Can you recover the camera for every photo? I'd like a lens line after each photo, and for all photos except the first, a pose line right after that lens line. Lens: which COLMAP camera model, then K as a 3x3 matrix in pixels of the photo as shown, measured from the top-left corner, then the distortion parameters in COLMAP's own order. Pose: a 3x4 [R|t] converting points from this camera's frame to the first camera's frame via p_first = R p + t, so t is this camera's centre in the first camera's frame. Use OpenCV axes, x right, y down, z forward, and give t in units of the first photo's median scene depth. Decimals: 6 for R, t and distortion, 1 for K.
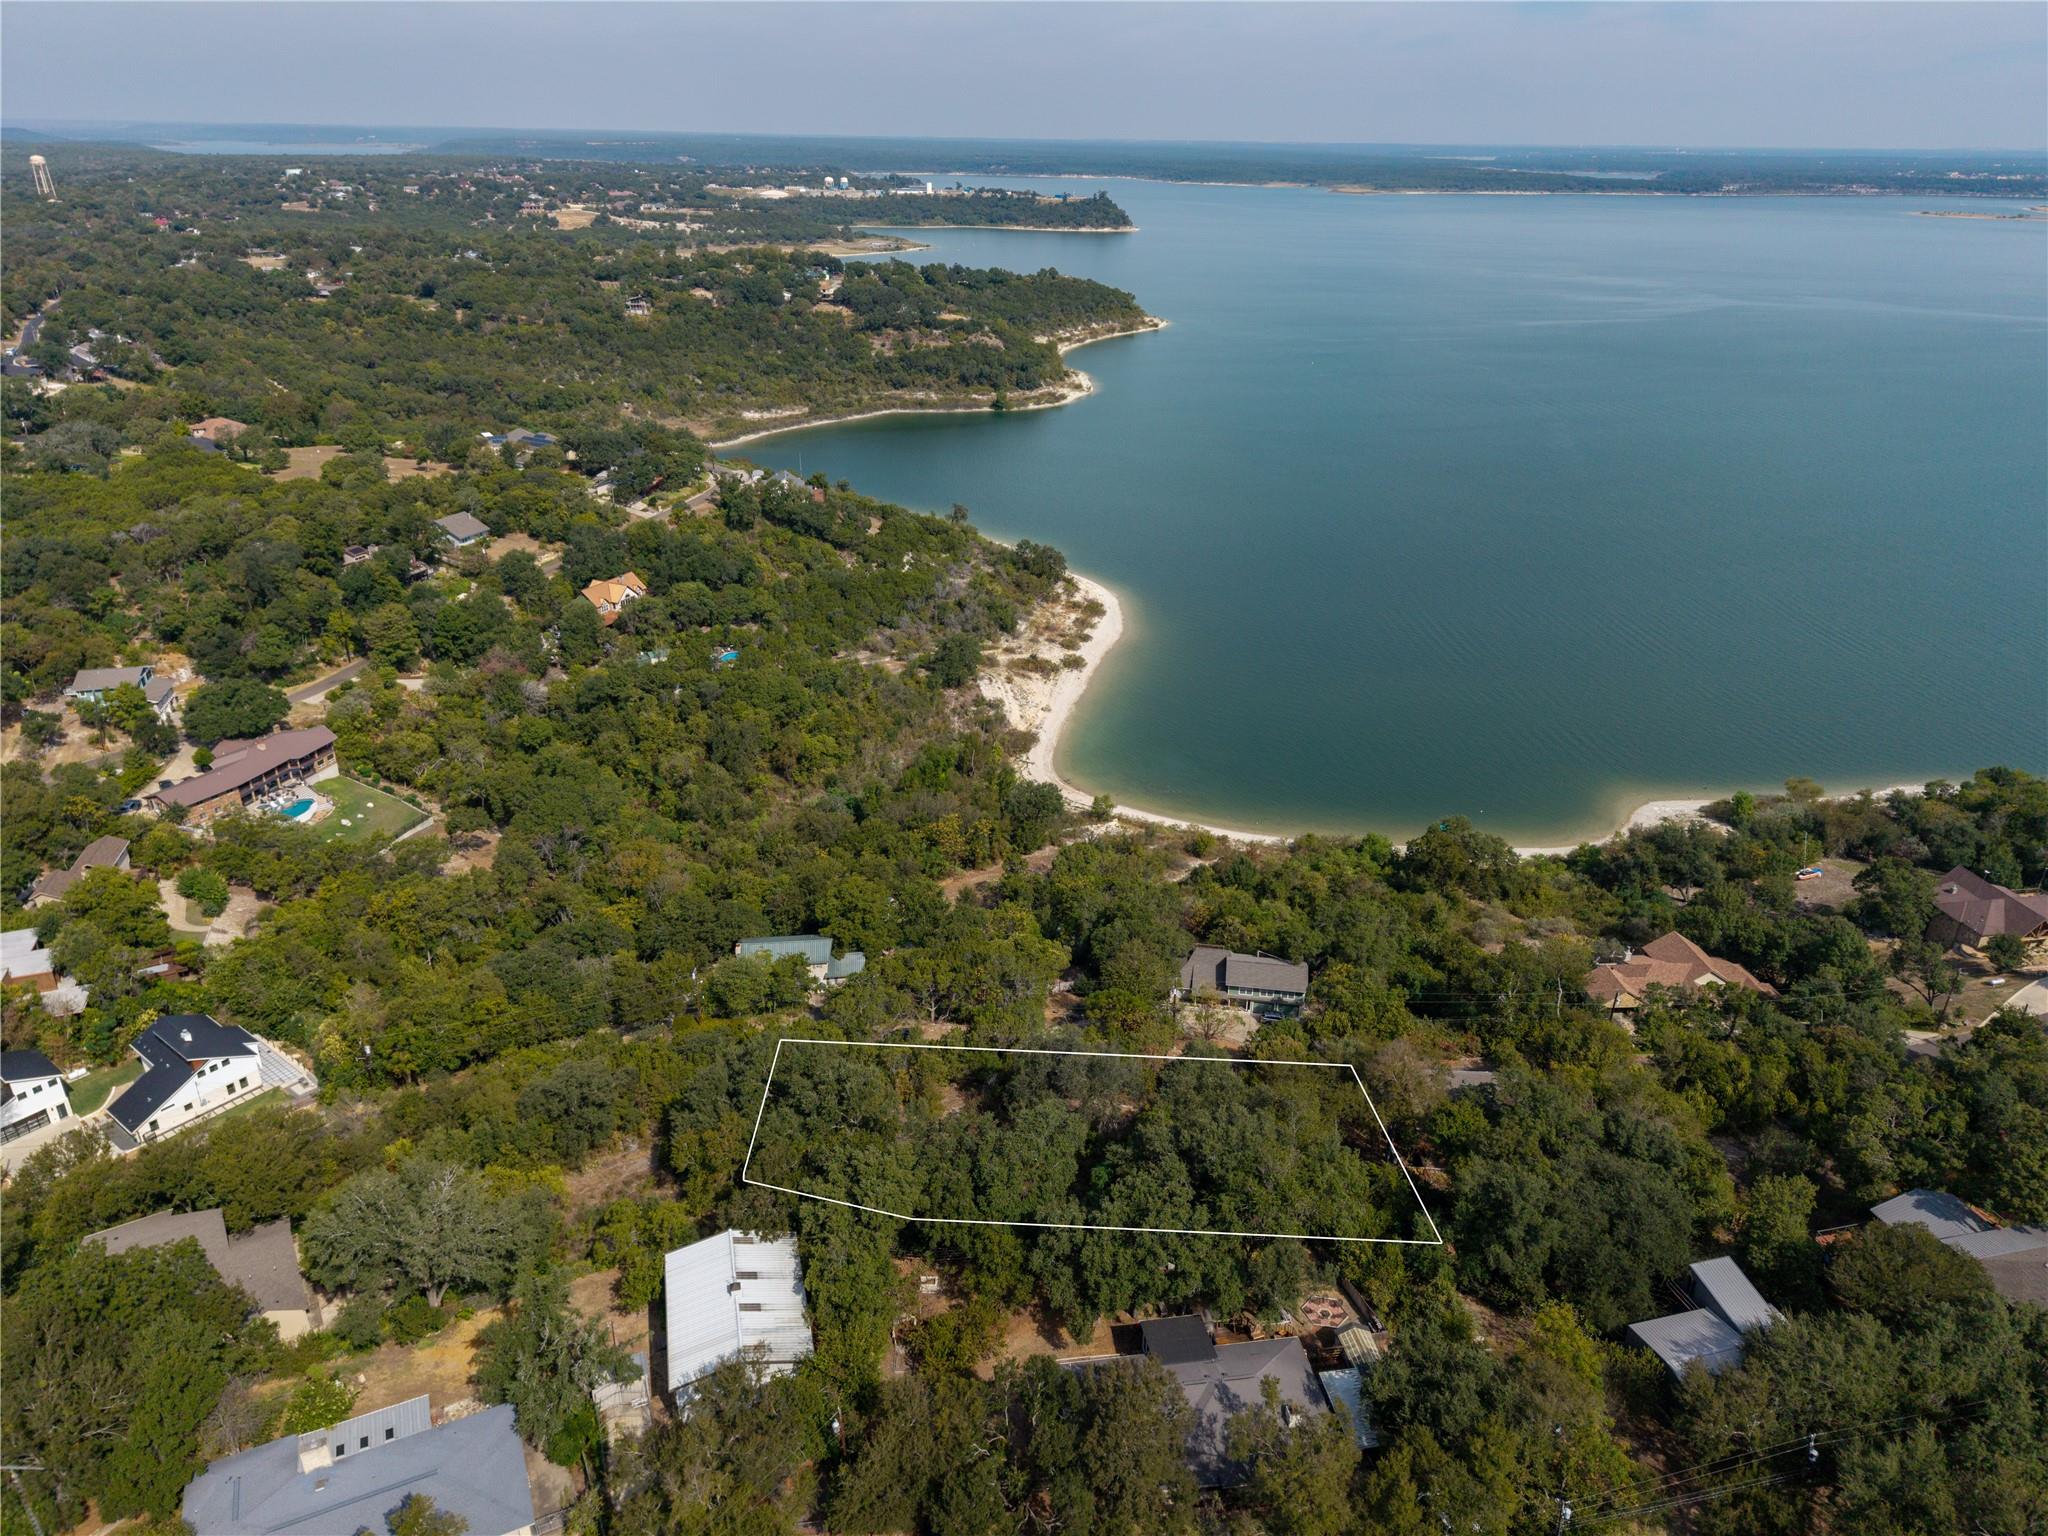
lens RADIAL K [[1381.8, 0, 1019.9], [0, 1381.8, 759.9], [0, 0, 1]] dist [0.080980, -0.076430]
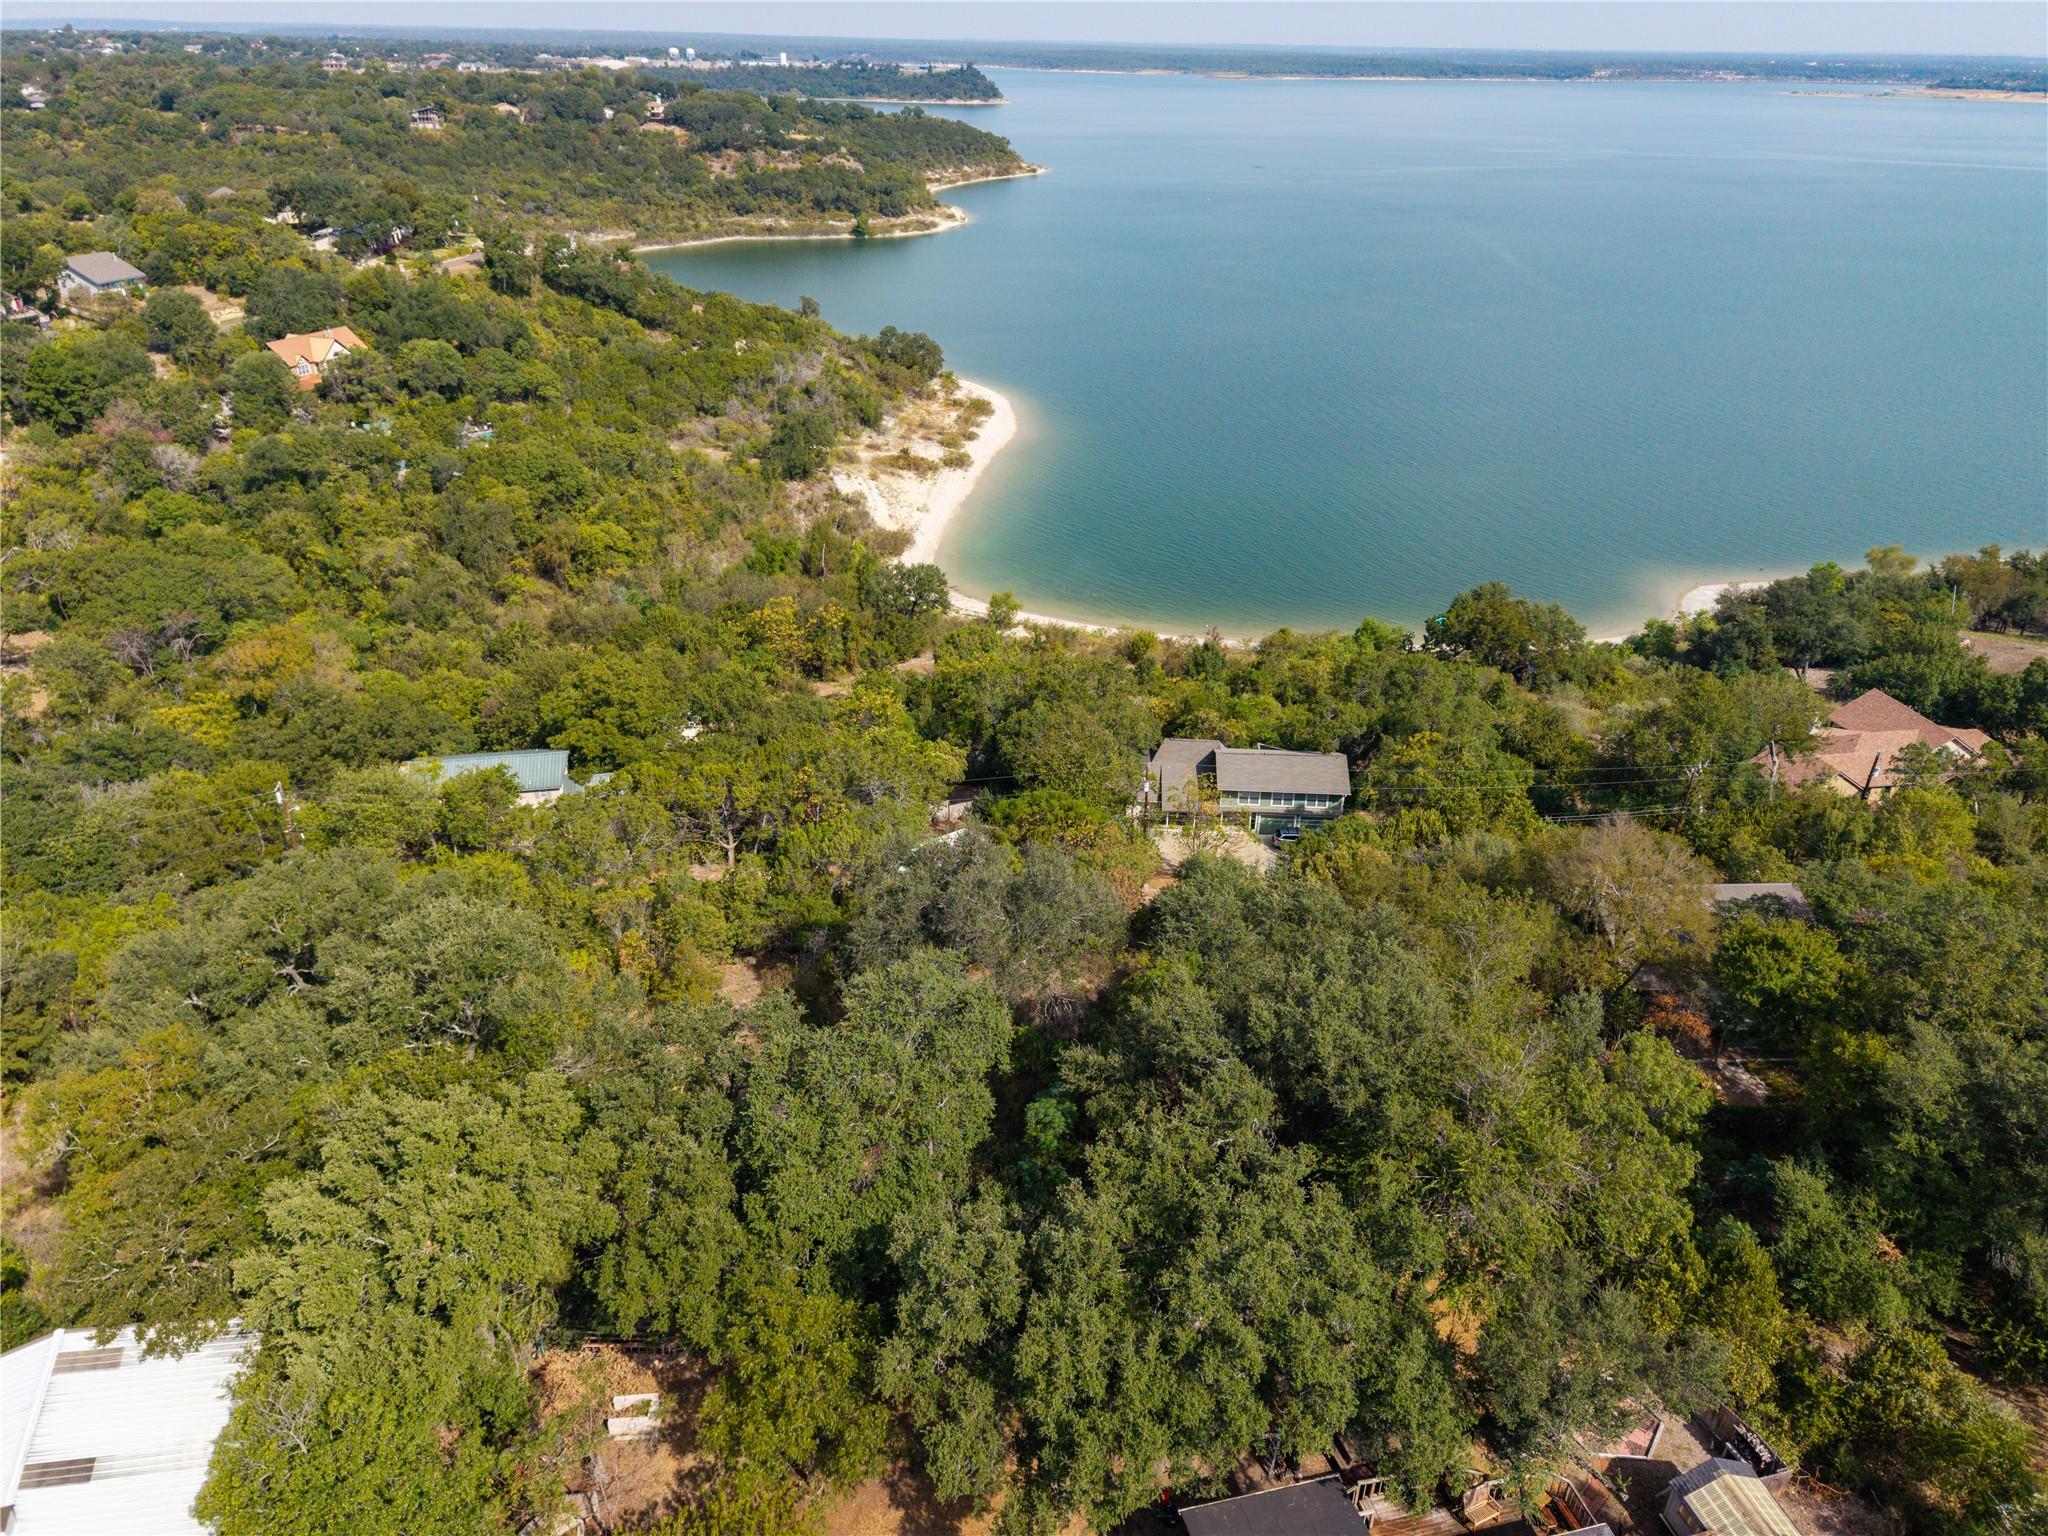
lens RADIAL K [[1367.8, 0, 1024.0], [0, 1367.8, 768.0], [0, 0, 1]] dist [0.048108, -0.028463]
pose [[0.995949, -0.039195, 0.080926, 0.009215], [0.034468, 0.997663, 0.058997, 0.073866], [-0.083049, -0.055968, 0.994973, 0.261857]]
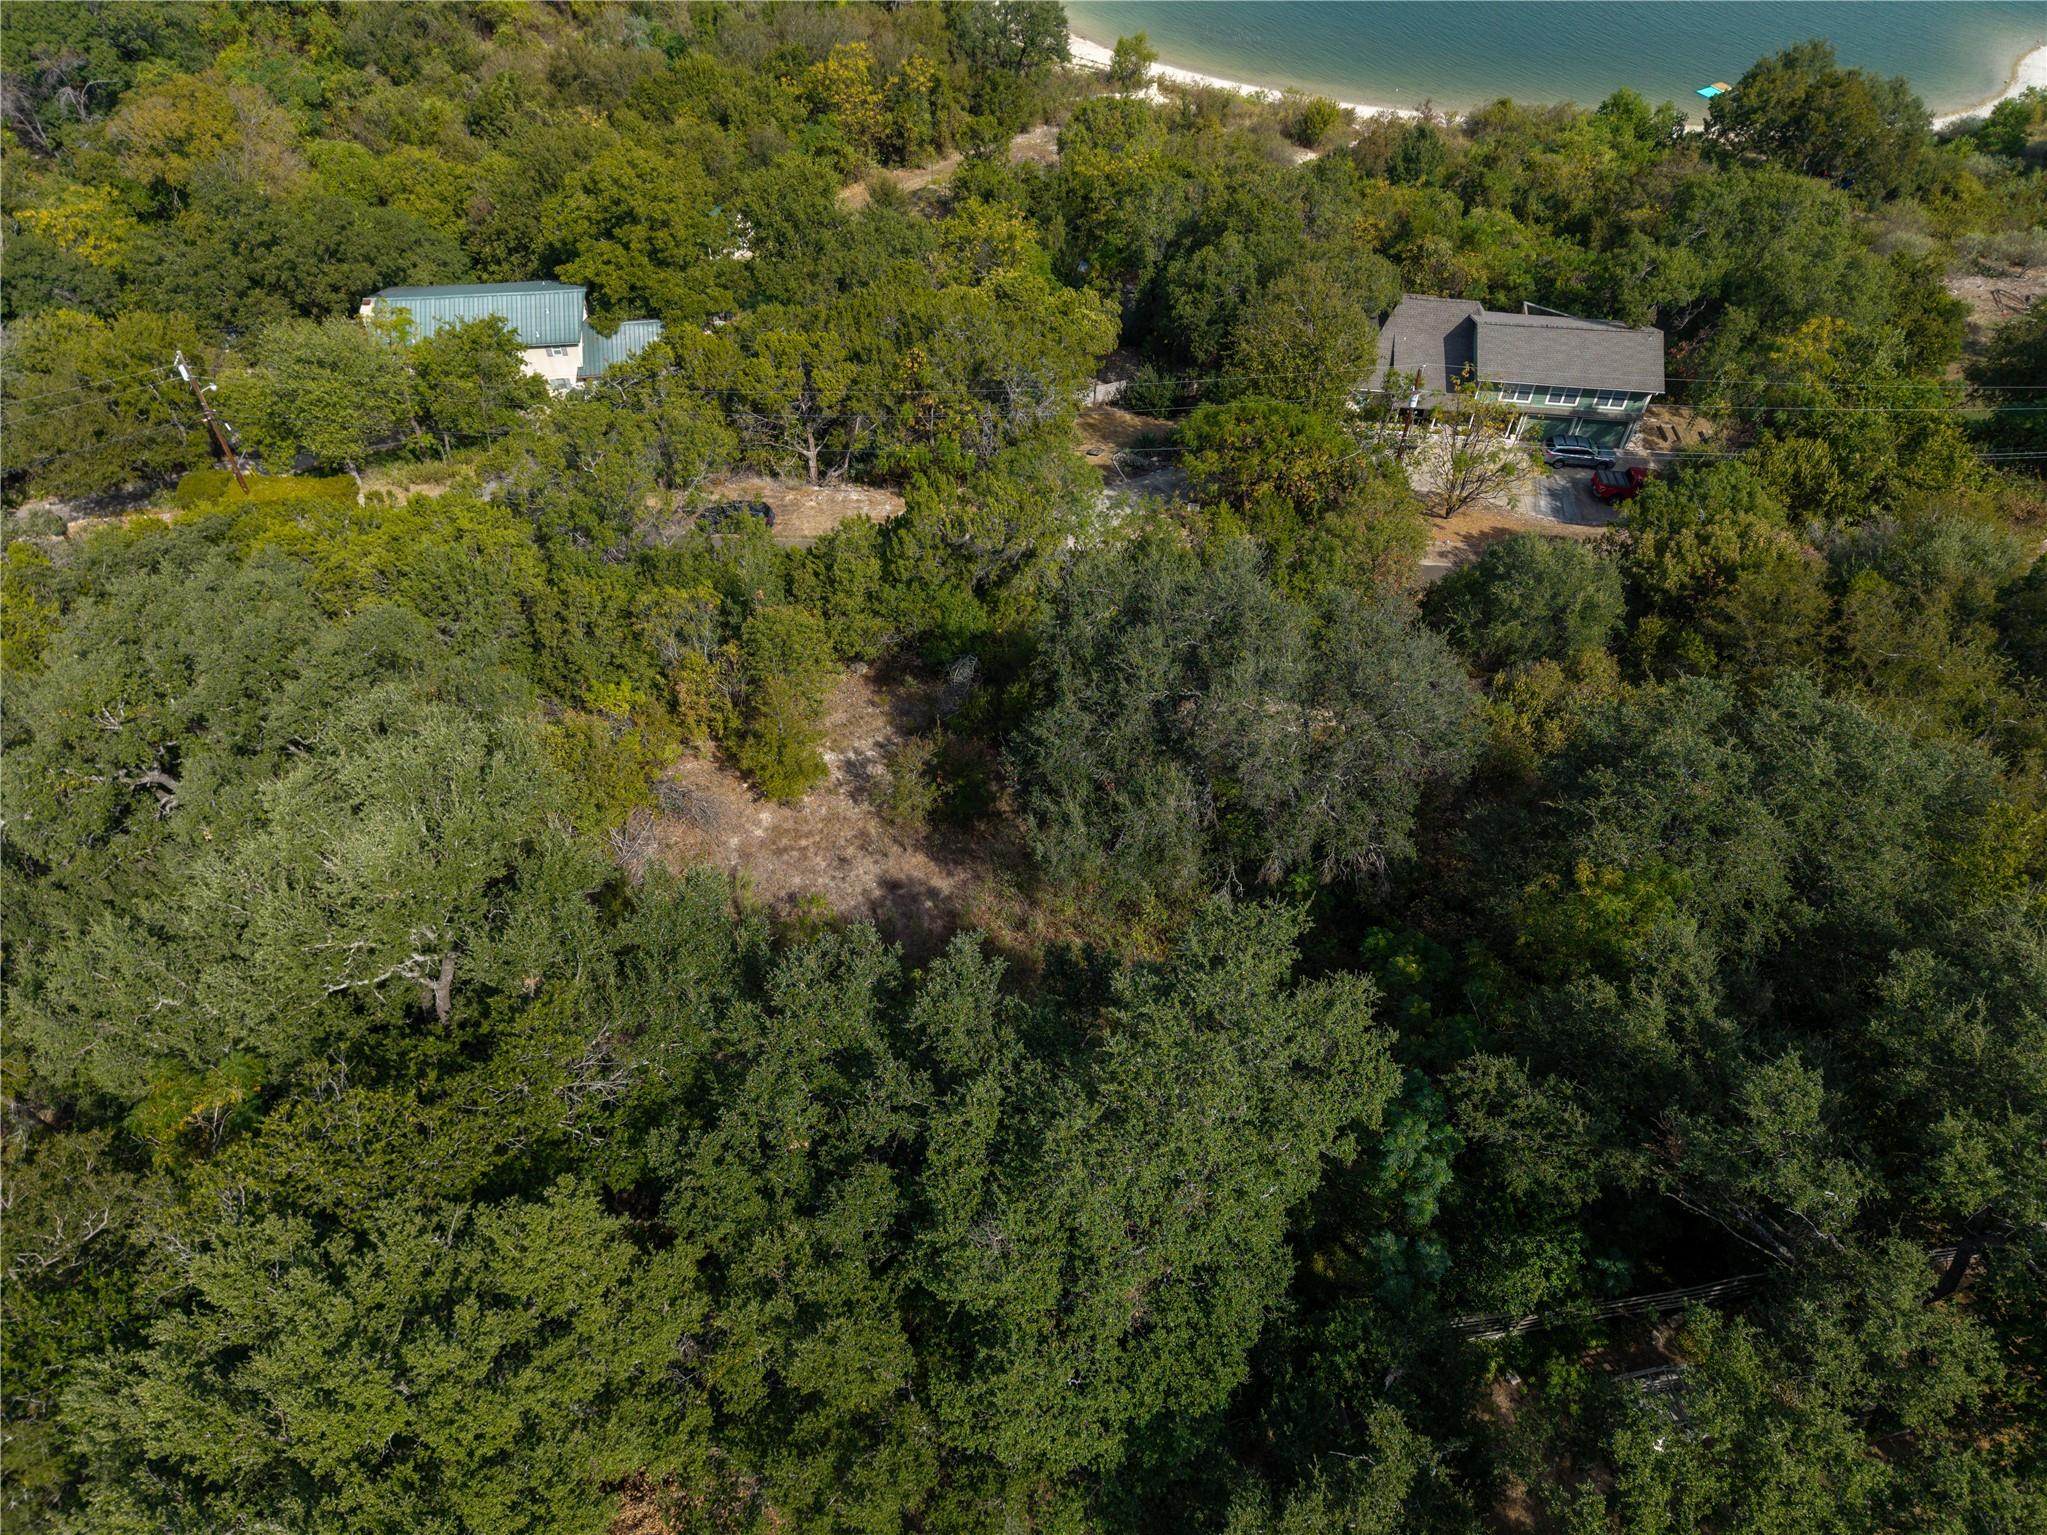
lens RADIAL K [[1381.2, 0, 1019.4], [0, 1381.2, 759.4], [0, 0, 1]] dist [0.080980, -0.076430]
pose [[0.999357, -0.023881, 0.026741, -0.007842], [0.010794, 0.911677, 0.410765, 0.056768], [-0.034189, -0.410212, 0.911349, 0.355195]]
